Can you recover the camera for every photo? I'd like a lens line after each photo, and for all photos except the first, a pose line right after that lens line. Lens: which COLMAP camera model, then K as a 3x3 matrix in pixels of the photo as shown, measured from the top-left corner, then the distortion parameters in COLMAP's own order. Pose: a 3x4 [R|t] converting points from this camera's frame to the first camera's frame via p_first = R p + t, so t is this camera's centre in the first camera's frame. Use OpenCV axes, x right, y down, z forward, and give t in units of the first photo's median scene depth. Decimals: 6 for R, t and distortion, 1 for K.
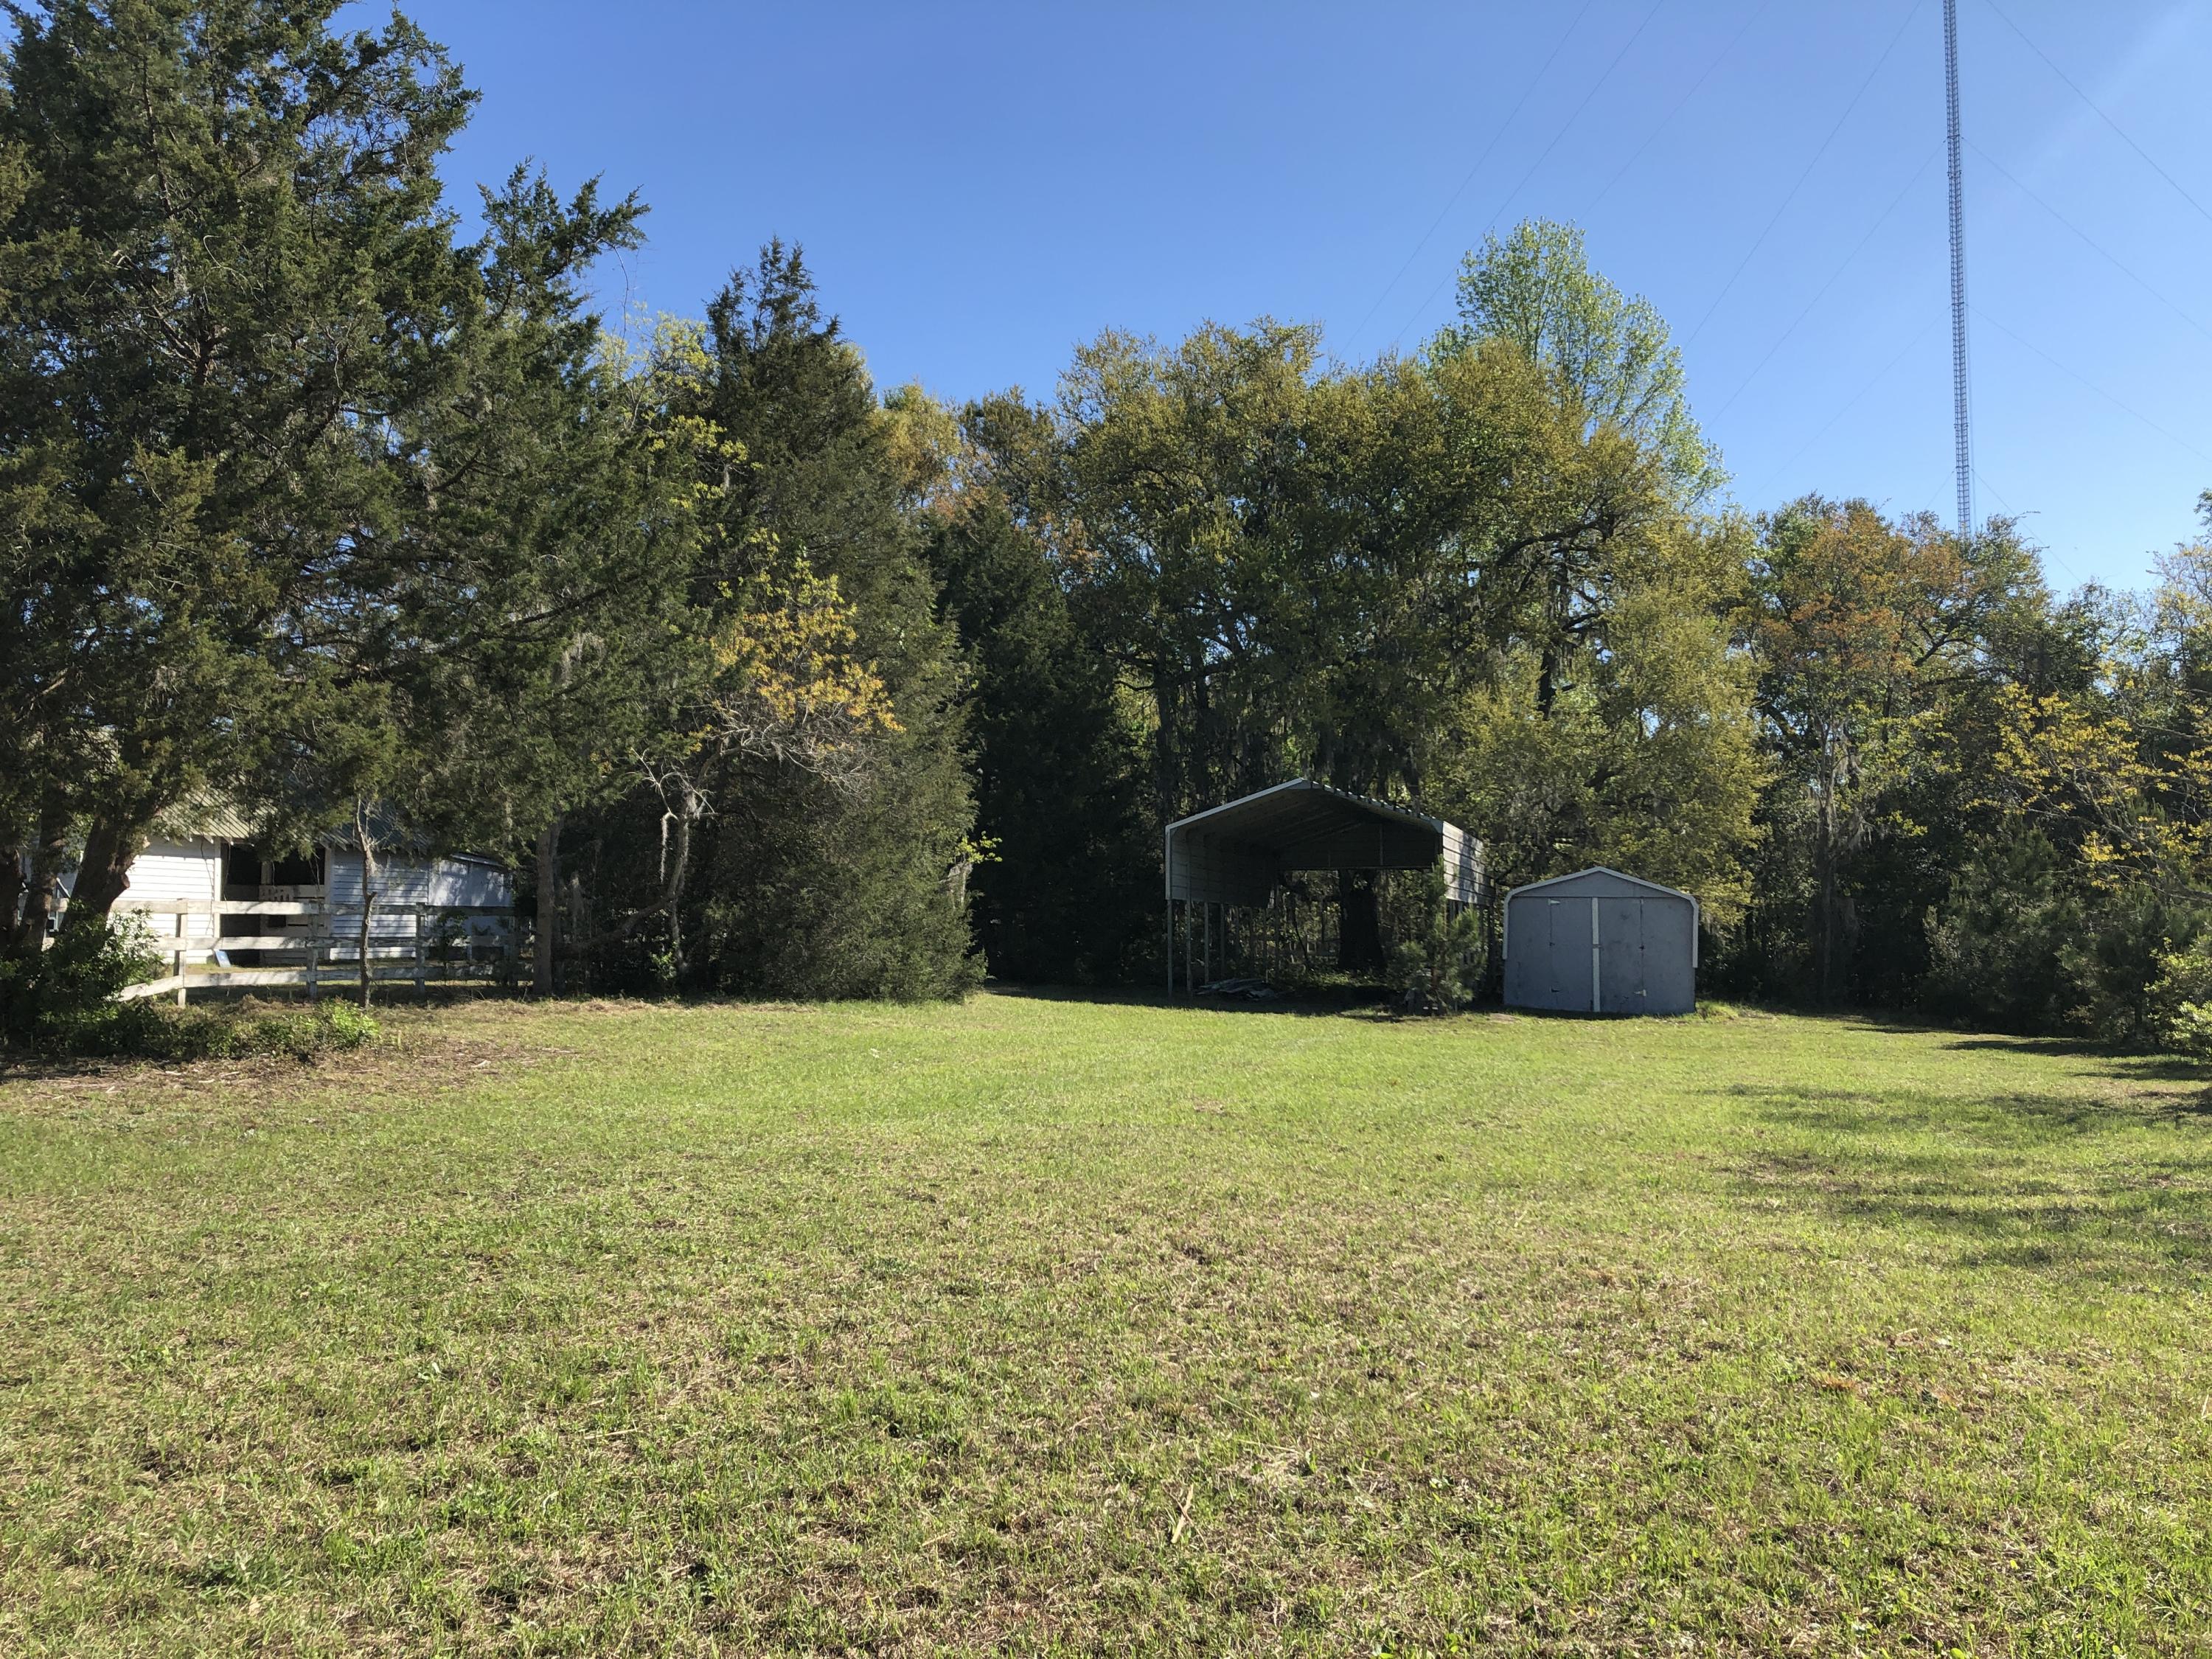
lens RADIAL K [[1784.2, 0, 1106.0], [0, 1784.2, 829.5], [0, 0, 1]] dist [0.080426, -0.218300]
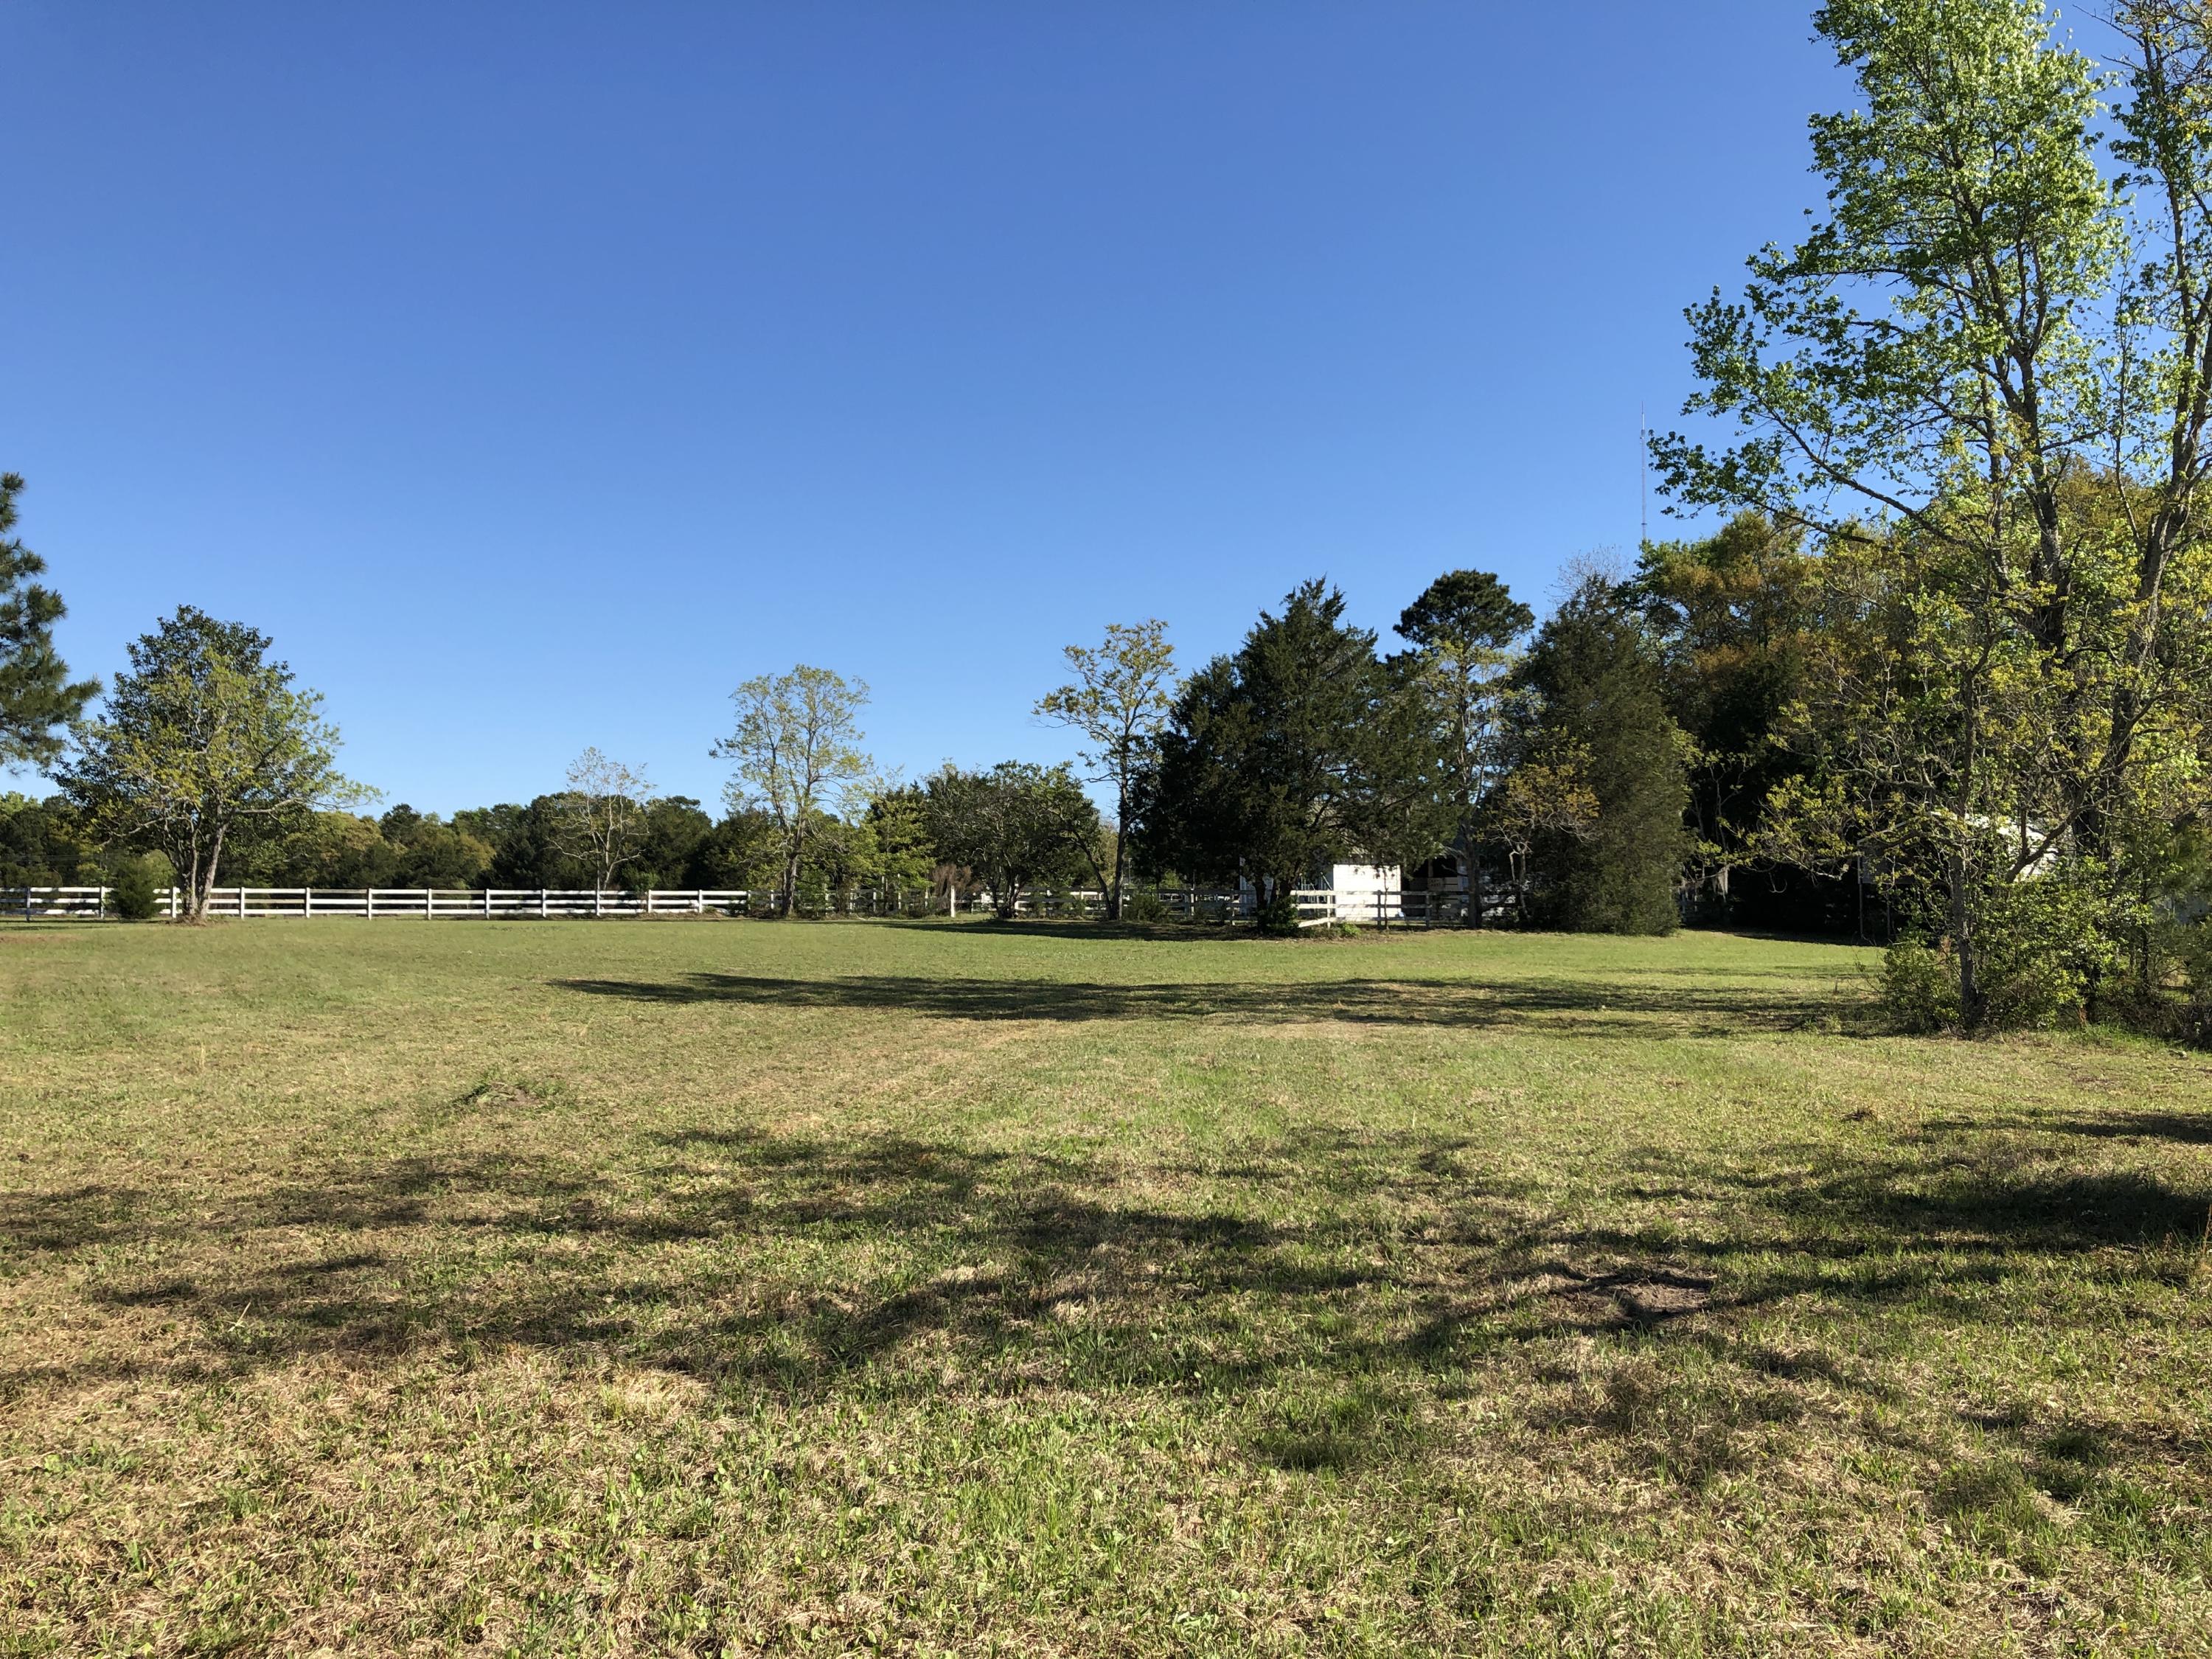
lens RADIAL K [[1784.2, 0, 1106.0], [0, 1784.2, 829.5], [0, 0, 1]] dist [0.080426, -0.218300]
pose [[0.761543, -0.024608, -0.647647, 0.885861], [0.036423, 0.999325, 0.004859, -0.070427], [0.647090, -0.027289, 0.761925, -1.159889]]
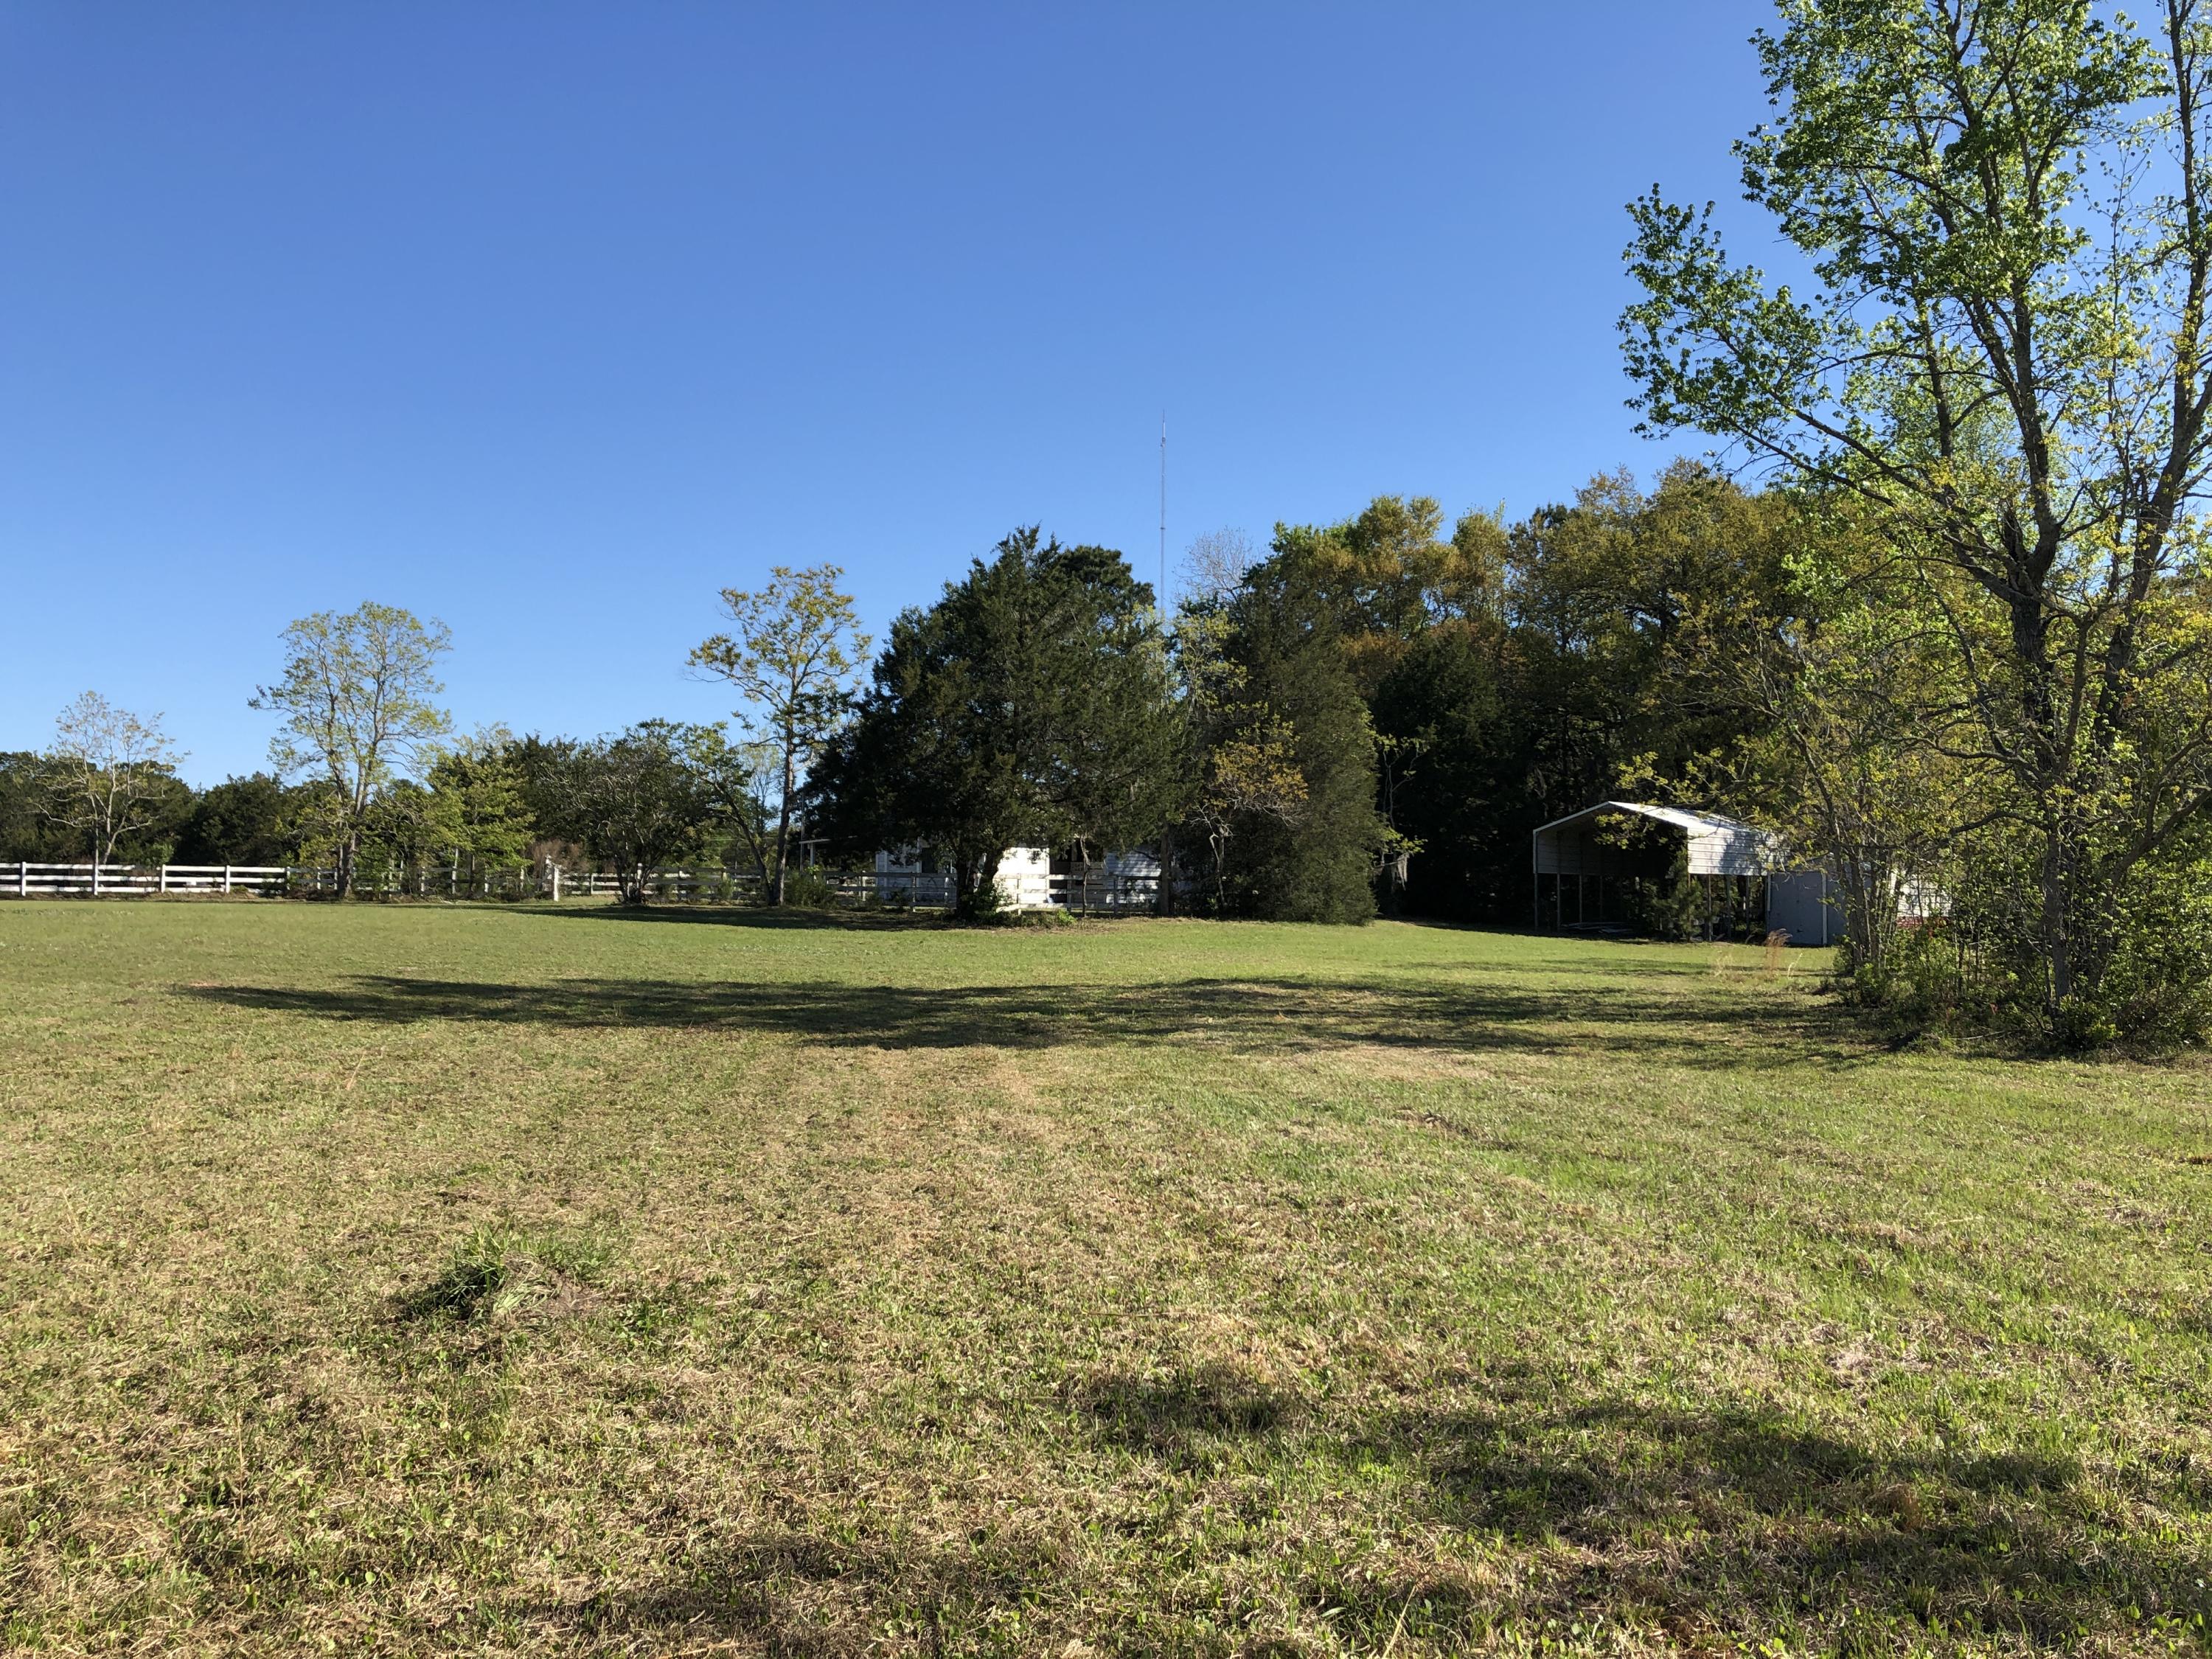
lens RADIAL K [[1784.2, 0, 1106.0], [0, 1784.2, 829.5], [0, 0, 1]] dist [0.080426, -0.218300]
pose [[0.902319, -0.004199, -0.431048, 0.591505], [0.014367, 0.999690, 0.020336, -0.063229], [0.430829, -0.024542, 0.902100, -1.055324]]
